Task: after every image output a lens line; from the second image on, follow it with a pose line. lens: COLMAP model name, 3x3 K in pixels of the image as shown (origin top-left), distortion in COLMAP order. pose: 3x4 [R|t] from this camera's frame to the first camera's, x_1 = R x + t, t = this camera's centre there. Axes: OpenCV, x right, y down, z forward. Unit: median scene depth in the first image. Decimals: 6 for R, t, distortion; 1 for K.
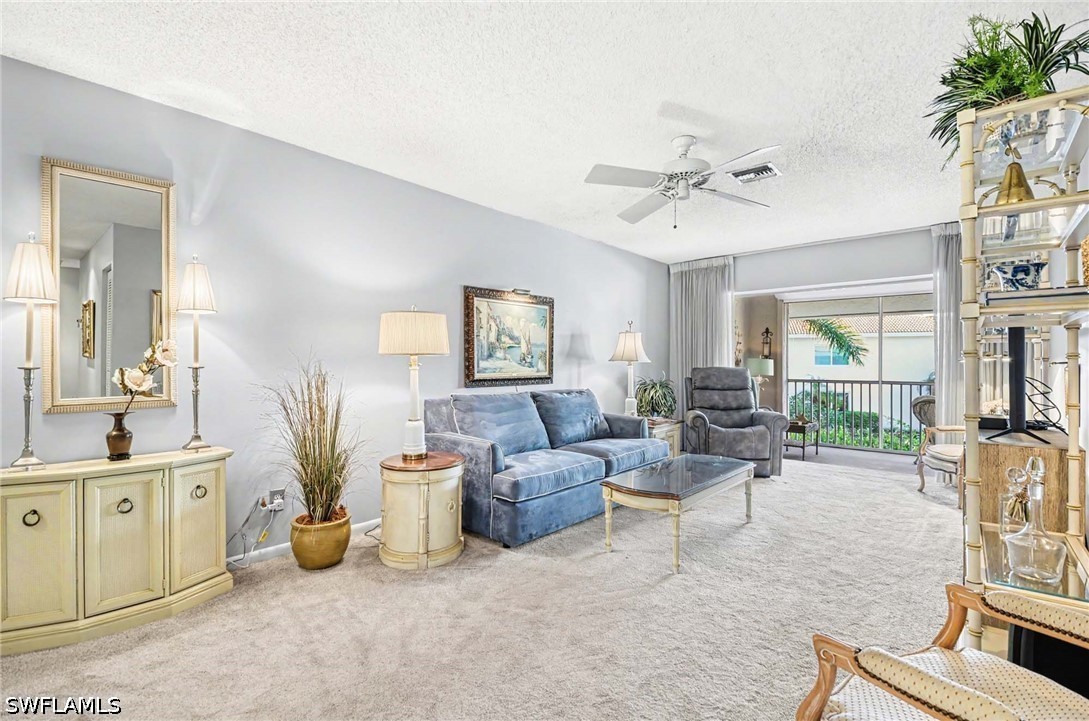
lens RADIAL K [[494.3, 0, 544.5], [0, 494.3, 360.5], [0, 0, 1]] dist [0.001003, -0.000031]
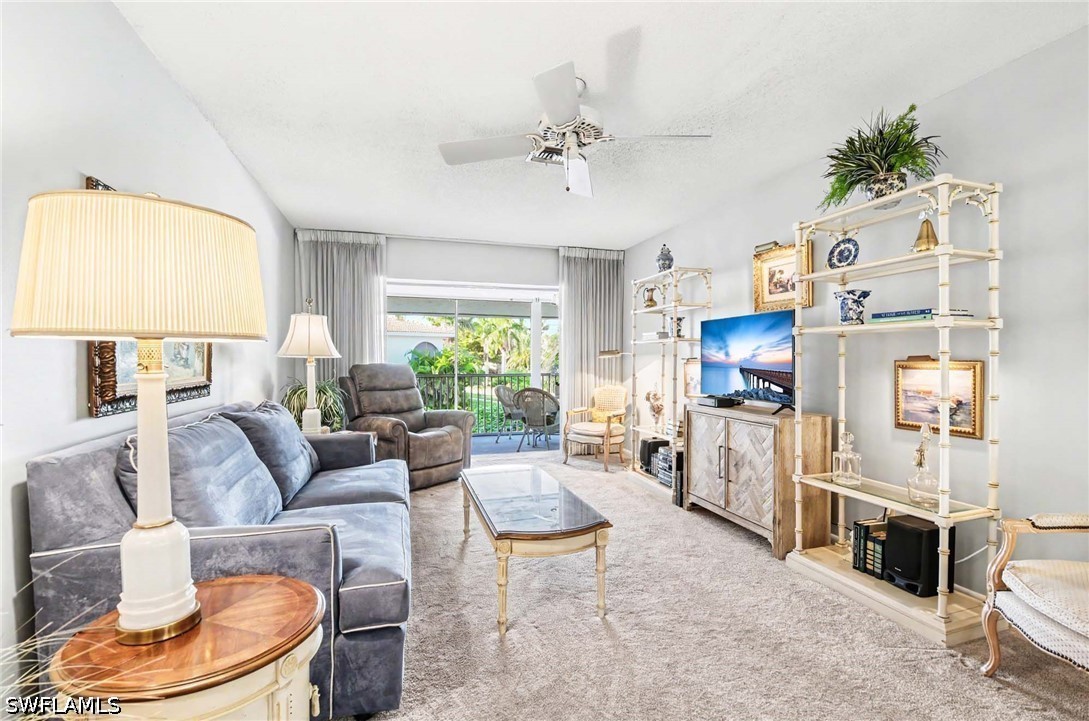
lens RADIAL K [[494.3, 0, 544.5], [0, 494.3, 360.5], [0, 0, 1]] dist [0.001003, -0.000031]
pose [[0.509827, -0.005983, 0.860256, -0.297504], [-0.002367, 0.999962, 0.008357, 0.000672], [-0.860274, -0.006297, 0.509794, 0.409542]]
